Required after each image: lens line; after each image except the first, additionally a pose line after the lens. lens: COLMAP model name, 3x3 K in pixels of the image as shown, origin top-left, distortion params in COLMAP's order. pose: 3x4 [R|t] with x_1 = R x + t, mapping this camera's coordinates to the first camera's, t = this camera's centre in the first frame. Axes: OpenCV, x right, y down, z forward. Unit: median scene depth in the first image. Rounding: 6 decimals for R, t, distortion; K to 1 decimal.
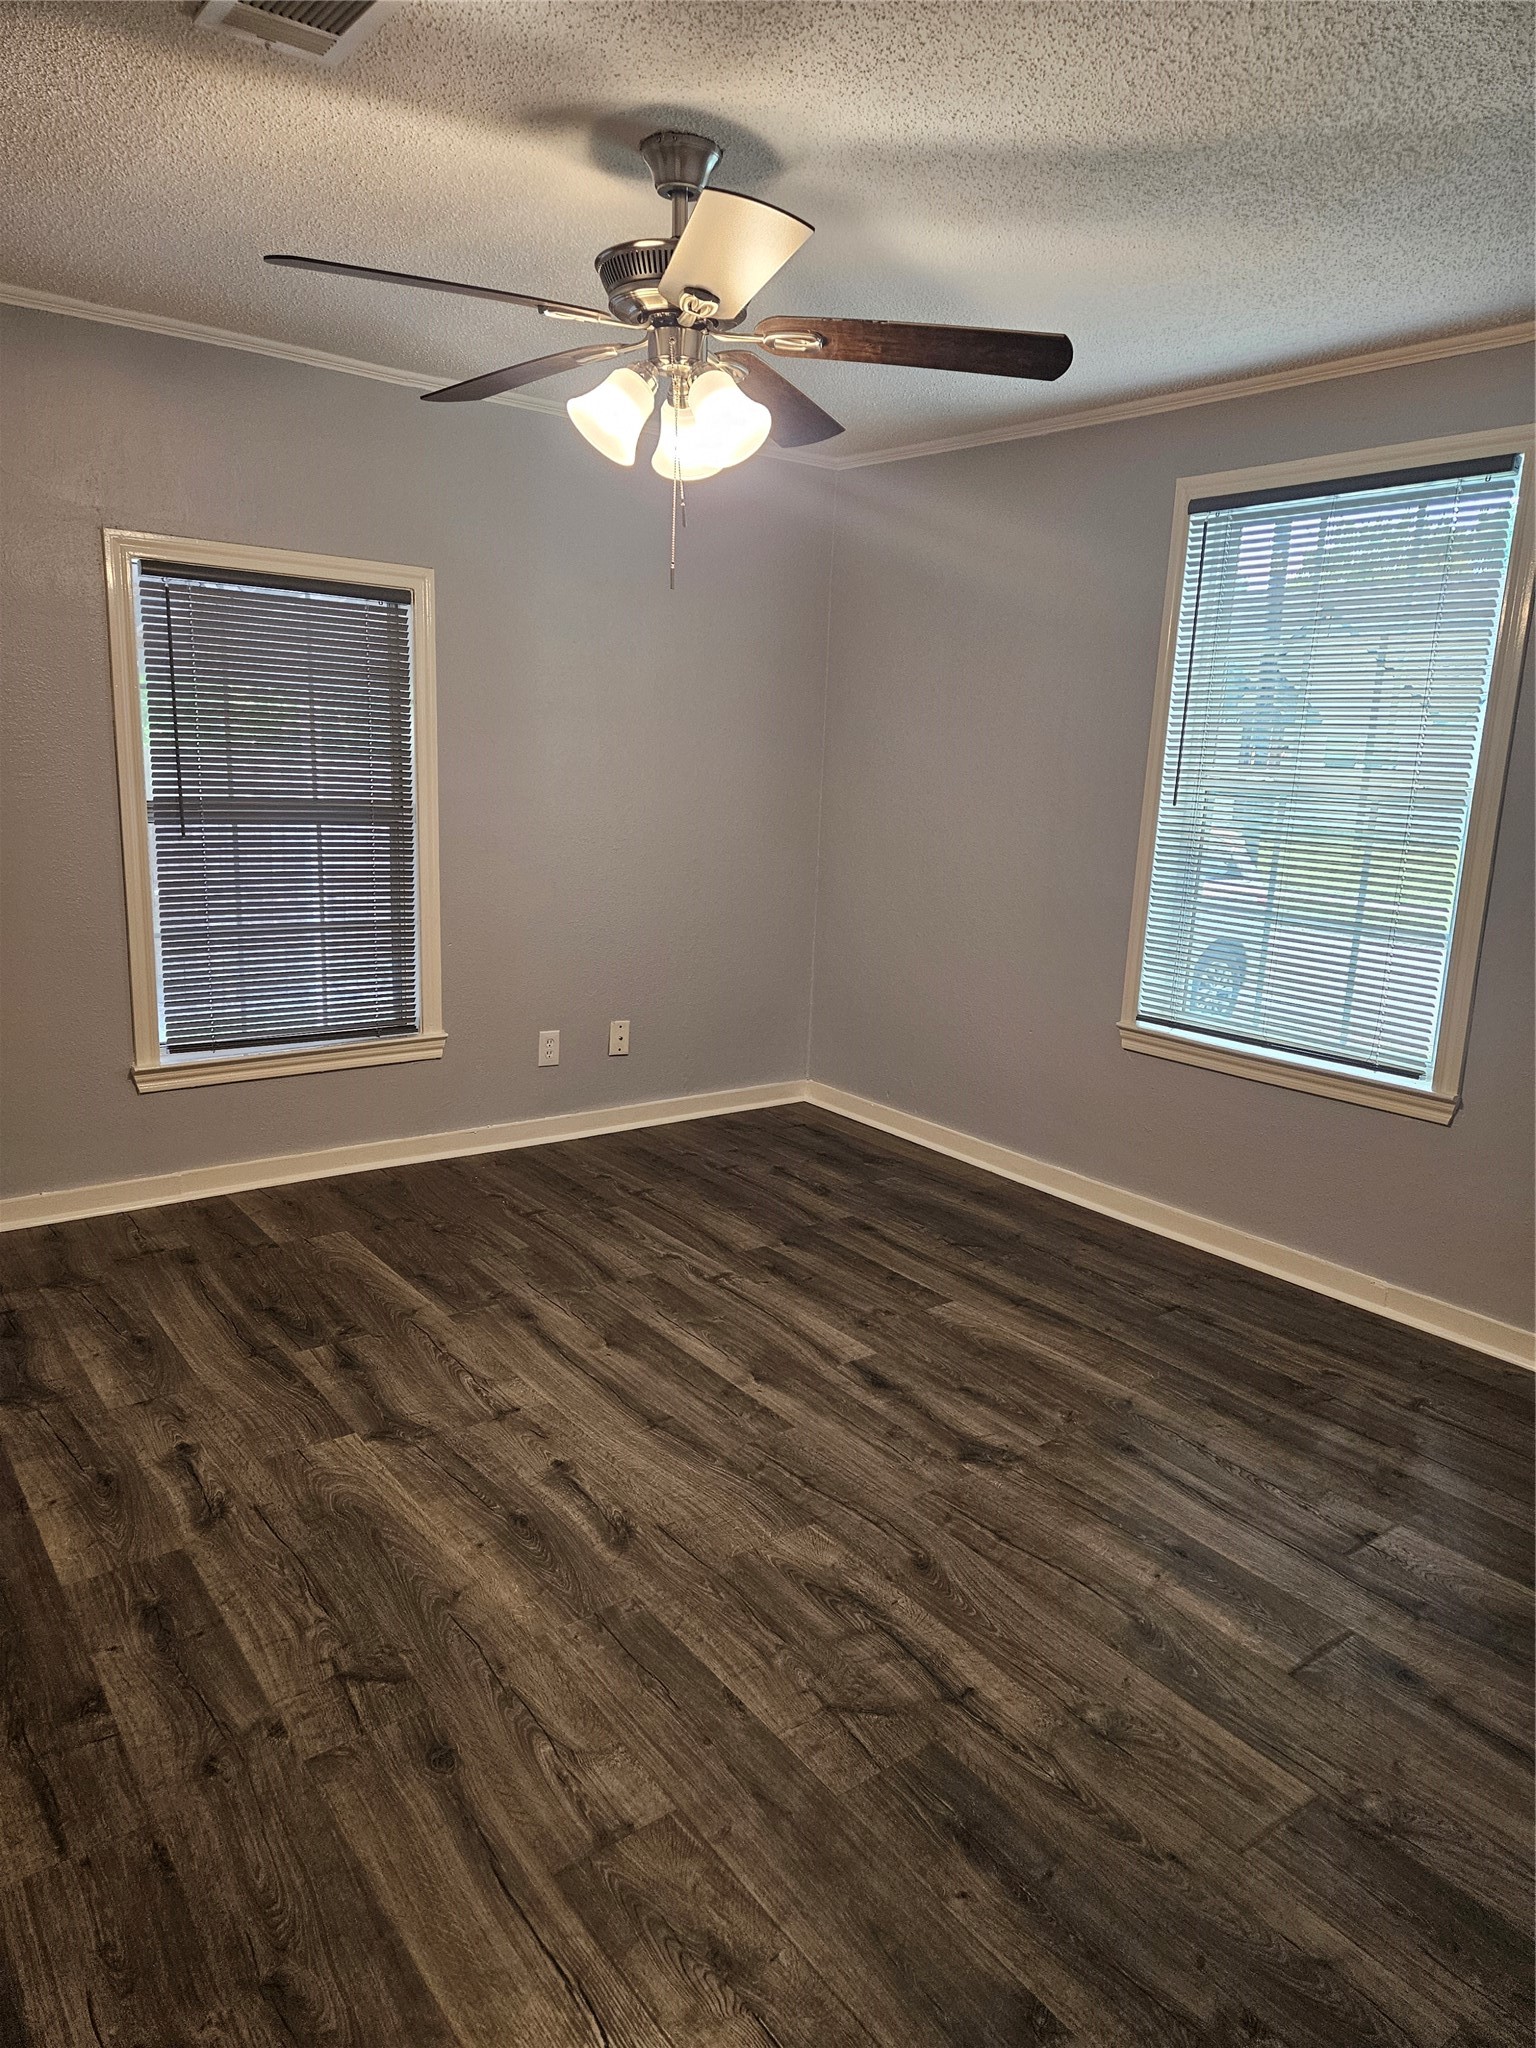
lens RADIAL K [[1368.5, 0, 734.6], [0, 1368.5, 1015.2], [0, 0, 1]] dist [0.092868, -0.099866]
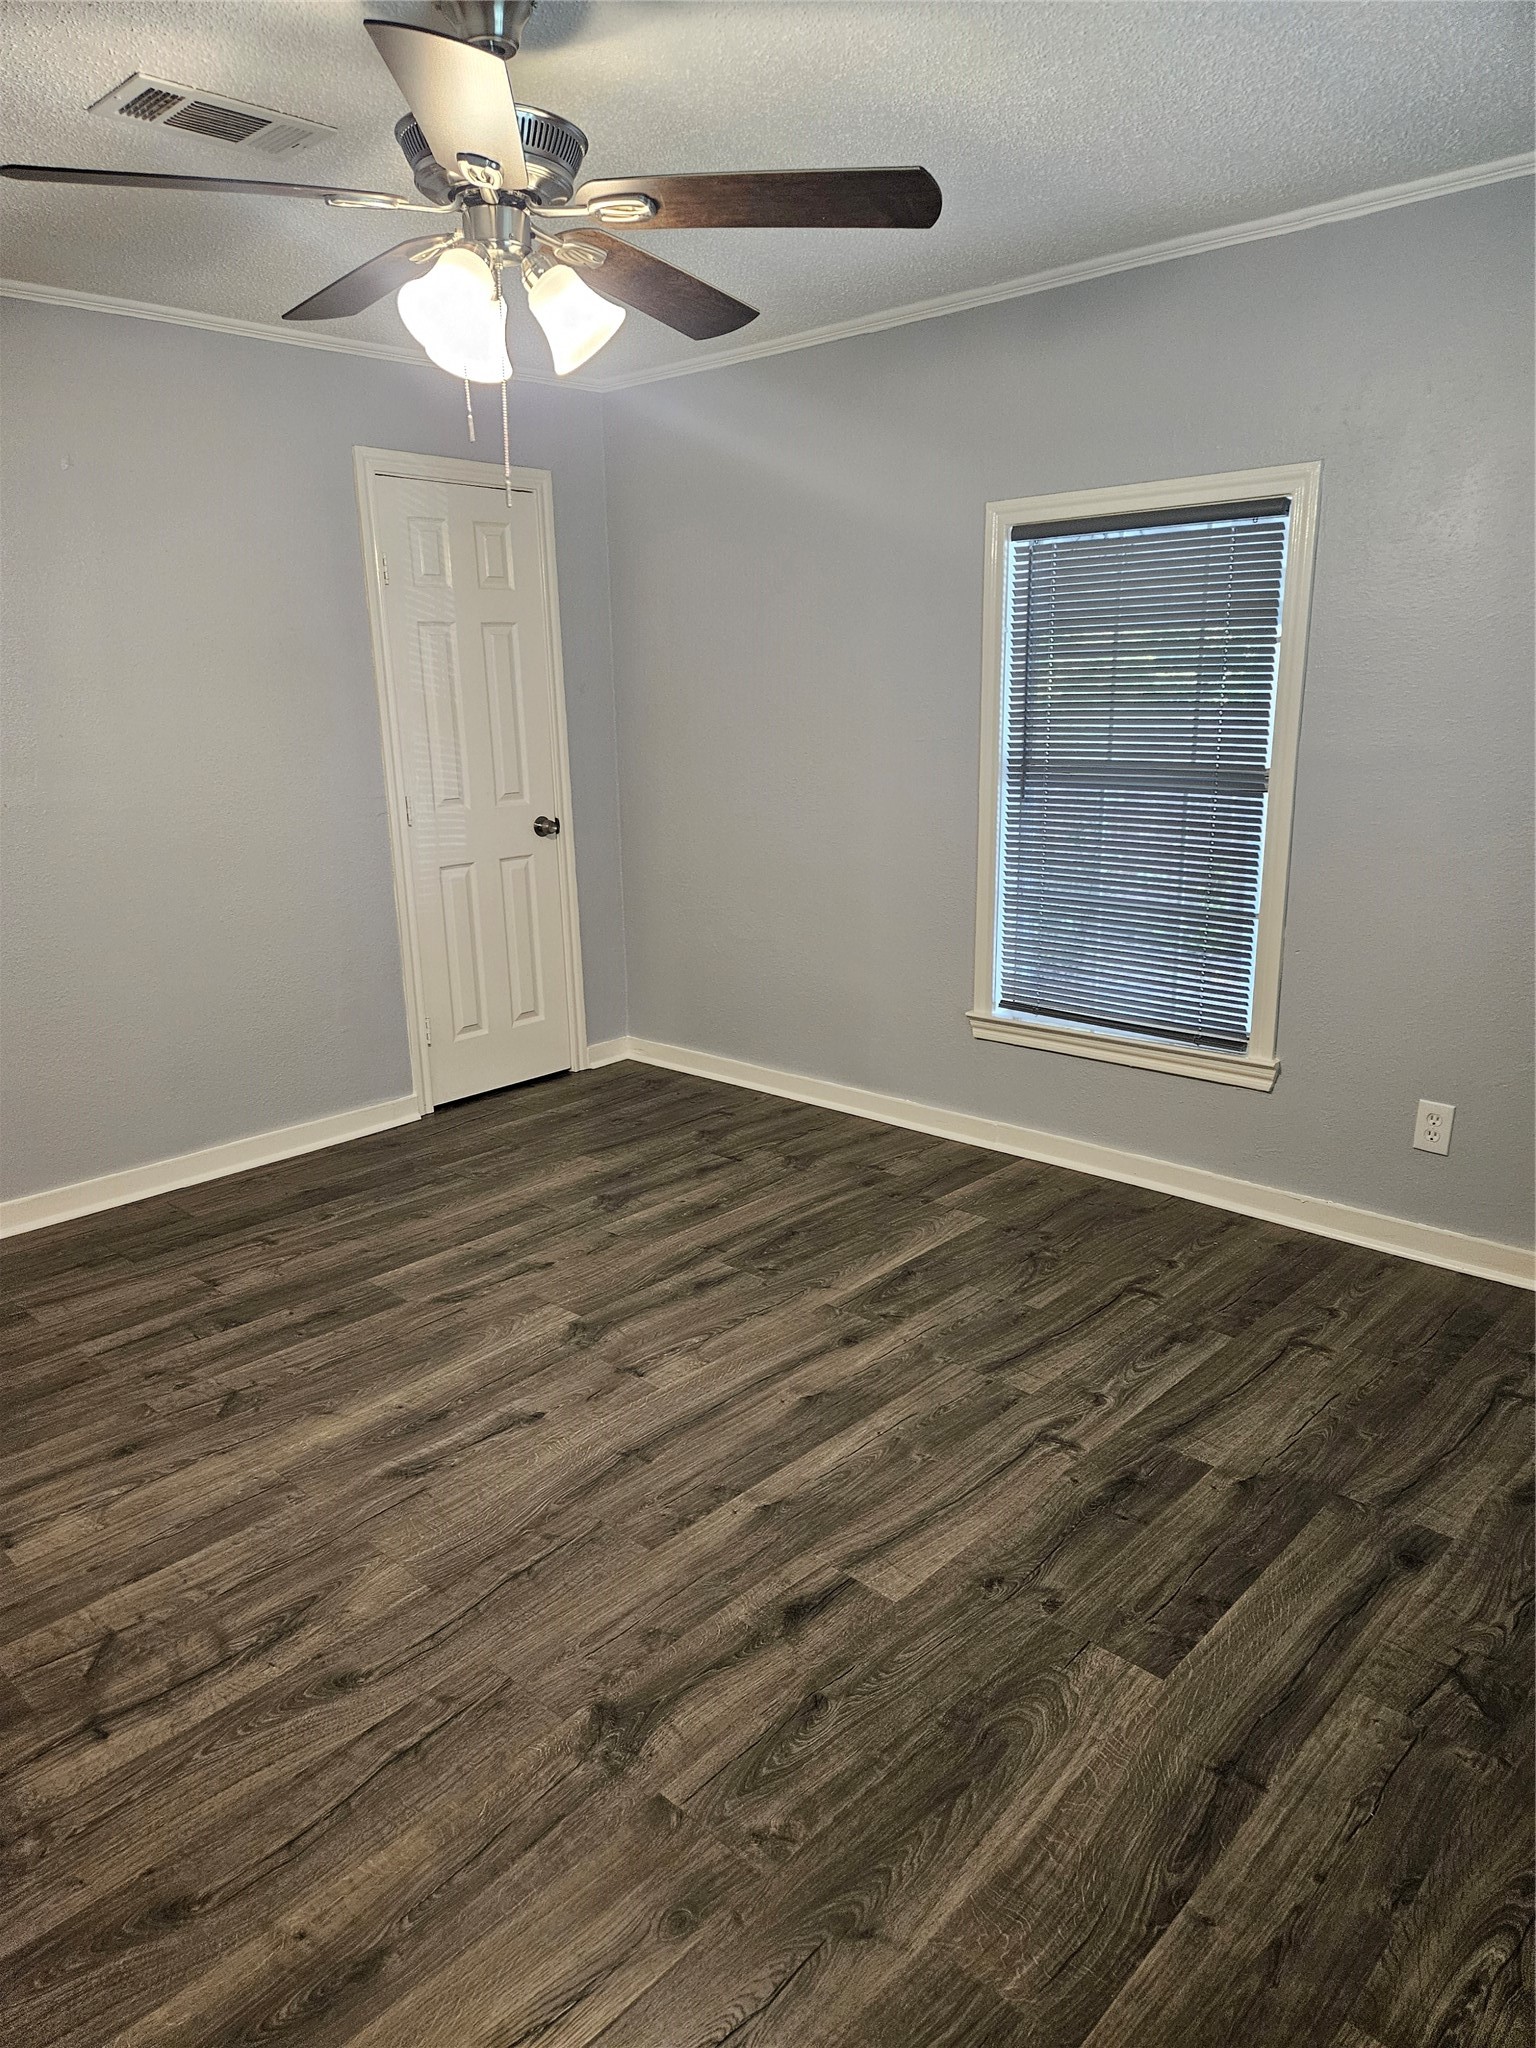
lens RADIAL K [[1340.5, 0, 768.0], [0, 1340.5, 1024.0], [0, 0, 1]] dist [0.084630, -0.072219]
pose [[0.176305, 0.193626, -0.965104, 0.674340], [-0.171056, 0.971571, 0.163675, -0.119886], [0.969359, 0.136230, 0.204414, 0.781819]]
